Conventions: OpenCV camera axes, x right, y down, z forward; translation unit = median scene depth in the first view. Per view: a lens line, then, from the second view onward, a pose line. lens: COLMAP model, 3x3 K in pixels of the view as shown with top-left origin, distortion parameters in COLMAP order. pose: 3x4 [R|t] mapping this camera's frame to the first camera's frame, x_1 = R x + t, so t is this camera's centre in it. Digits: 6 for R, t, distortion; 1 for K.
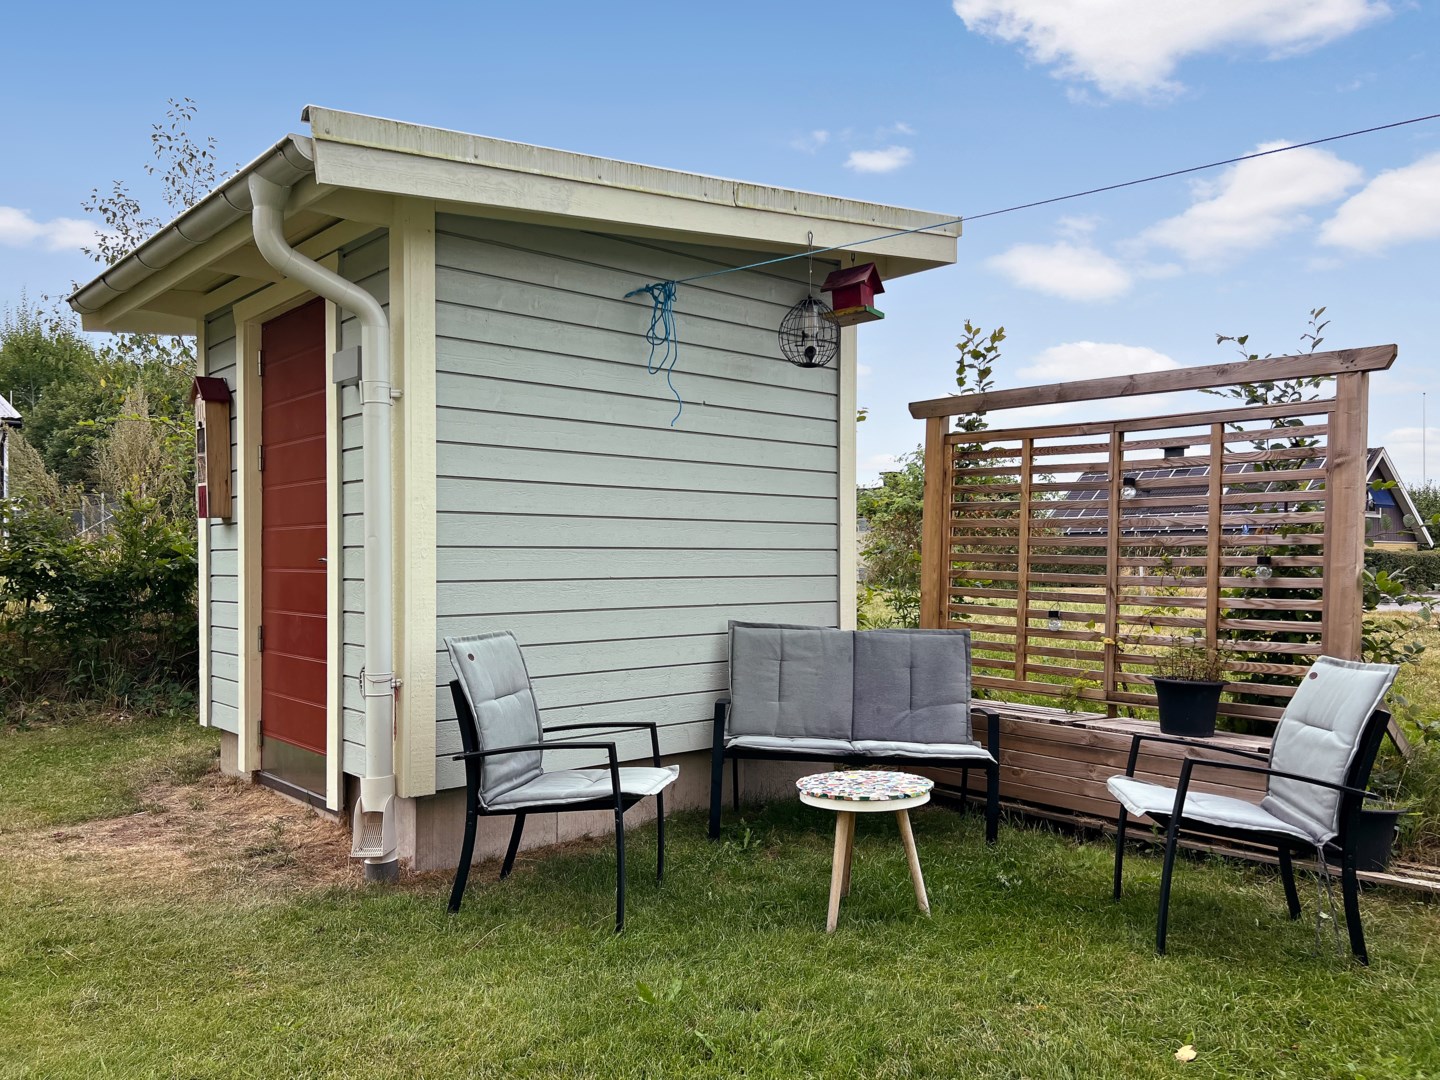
lens RADIAL K [[1102.1, 0, 720.0], [0, 1102.1, 540.0], [0, 0, 1]] dist [0.046338, -0.054949]
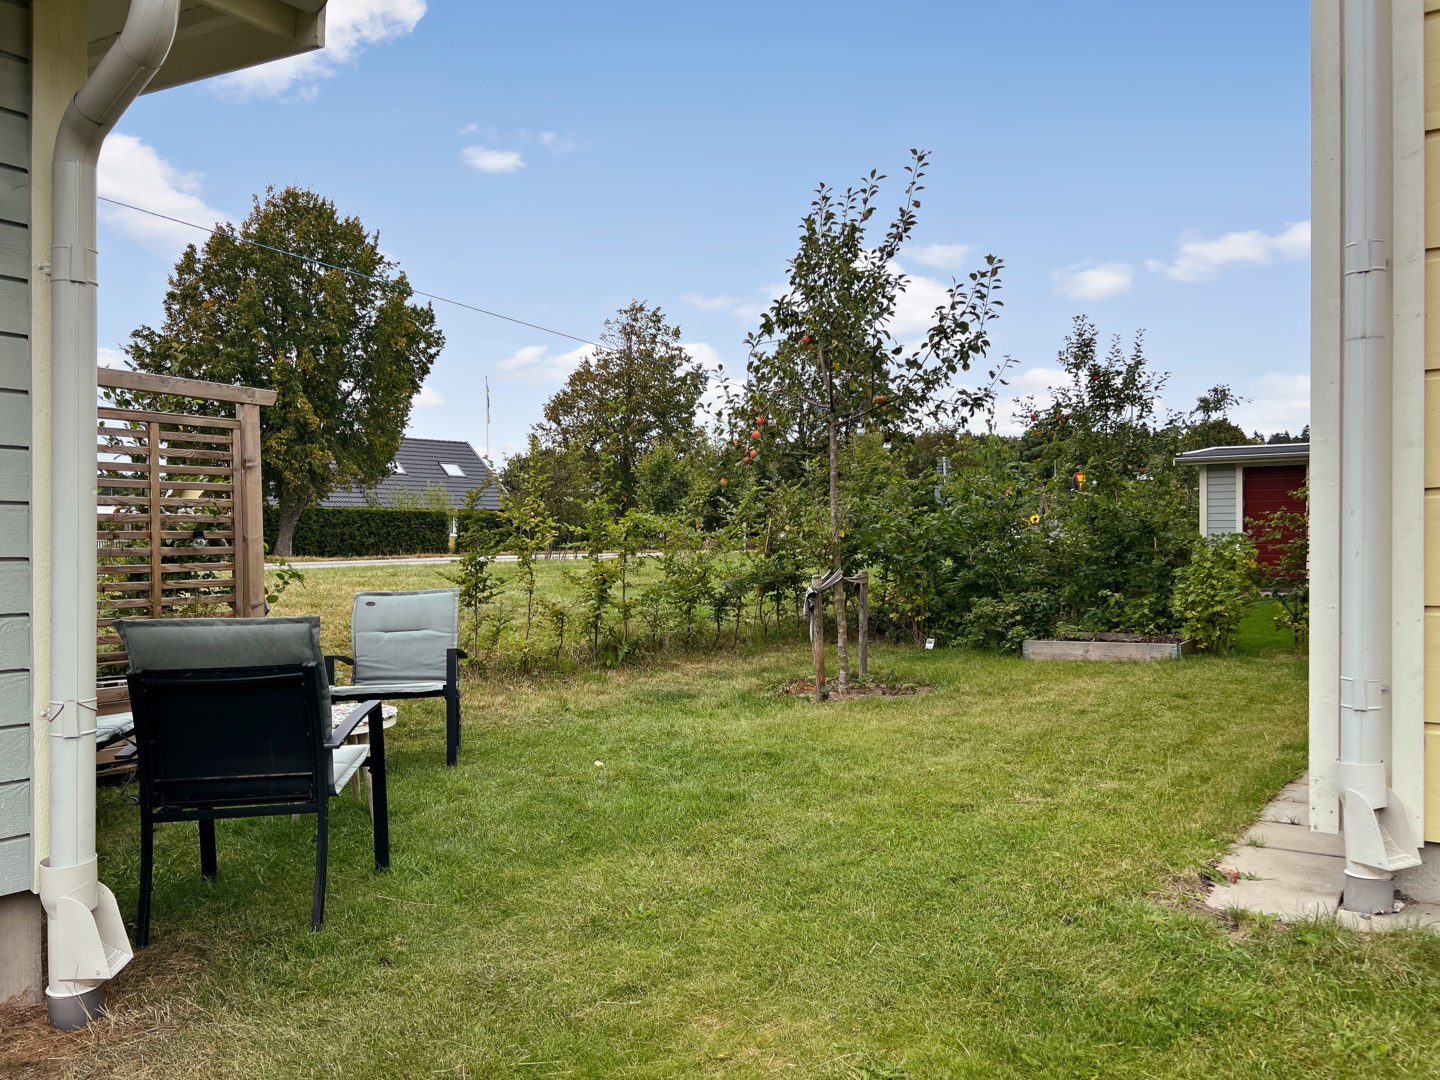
lens RADIAL K [[1102.1, 0, 720.0], [0, 1102.1, 540.0], [0, 0, 1]] dist [0.046338, -0.054949]
pose [[-0.228851, -0.002886, 0.973457, -0.862114], [-0.011795, 0.999930, 0.000192, 0.016343], [-0.973390, -0.011438, -0.228870, 0.647421]]
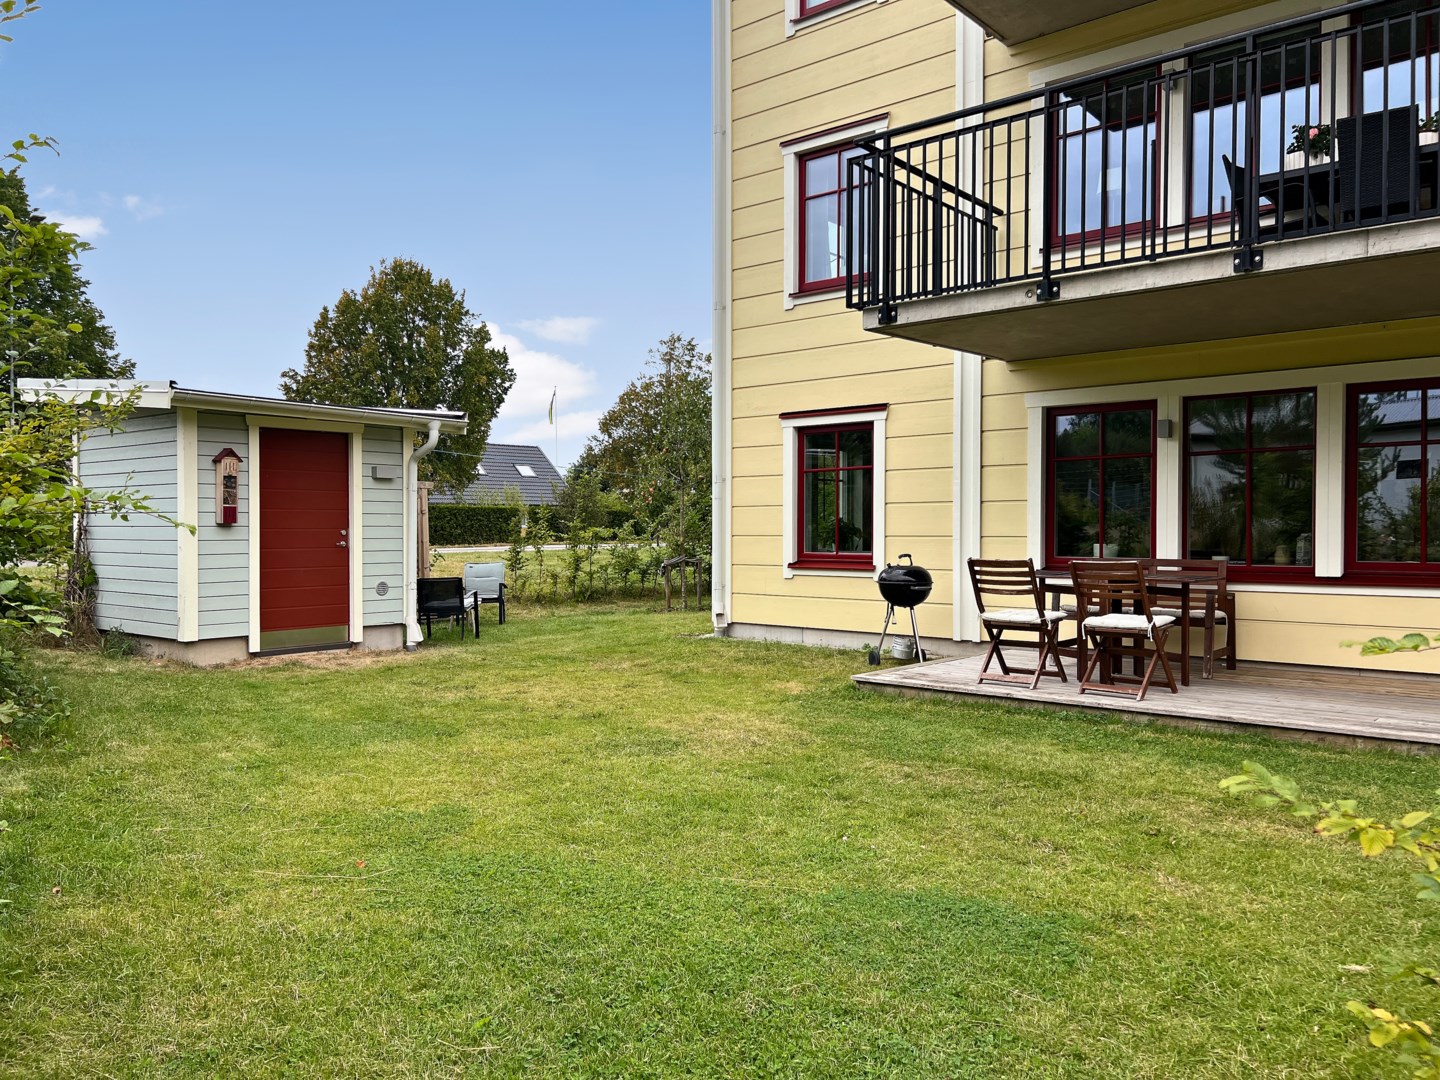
lens RADIAL K [[1068.7, 0, 695.6], [0, 1068.7, 552.2], [0, 0, 1]] dist [0.073517, -0.002758]
pose [[-0.145820, -0.025061, 0.988994, -2.706838], [-0.016459, 0.999602, 0.022903, -0.031638], [-0.989174, -0.012938, -0.146174, 0.555282]]
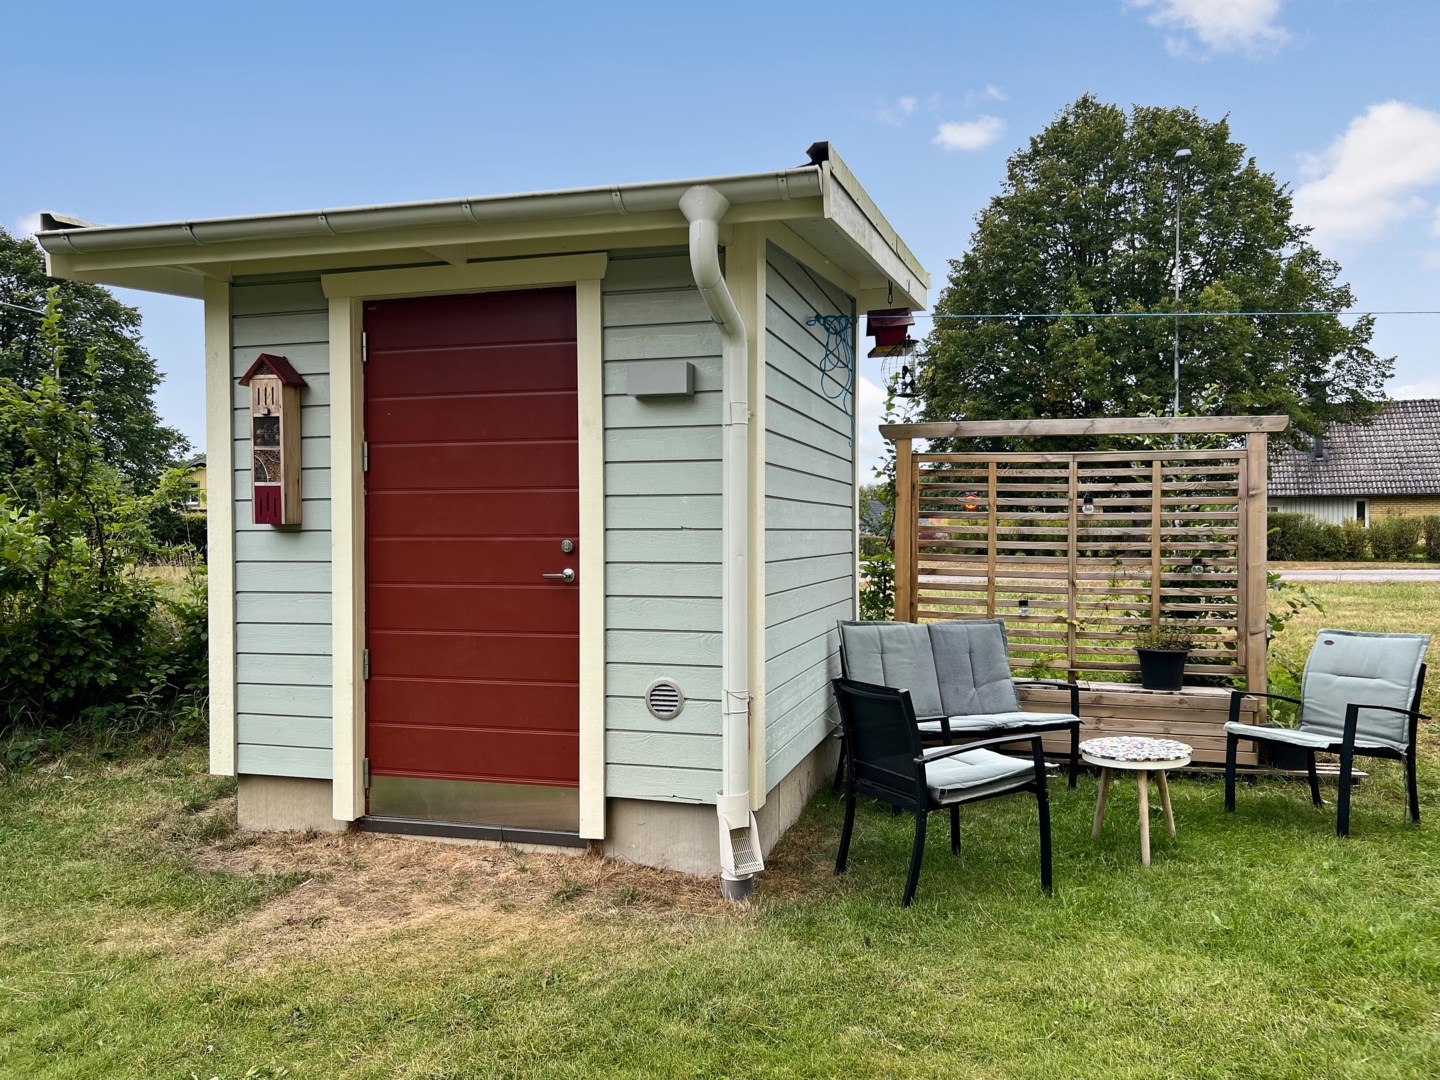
lens RADIAL K [[1102.1, 0, 720.0], [0, 1102.1, 540.0], [0, 0, 1]] dist [0.046338, -0.054949]
pose [[0.841217, -0.007022, 0.540651, -0.716196], [-0.006740, 0.999702, 0.023471, -0.034351], [-0.540655, -0.023388, 0.840919, 0.137001]]
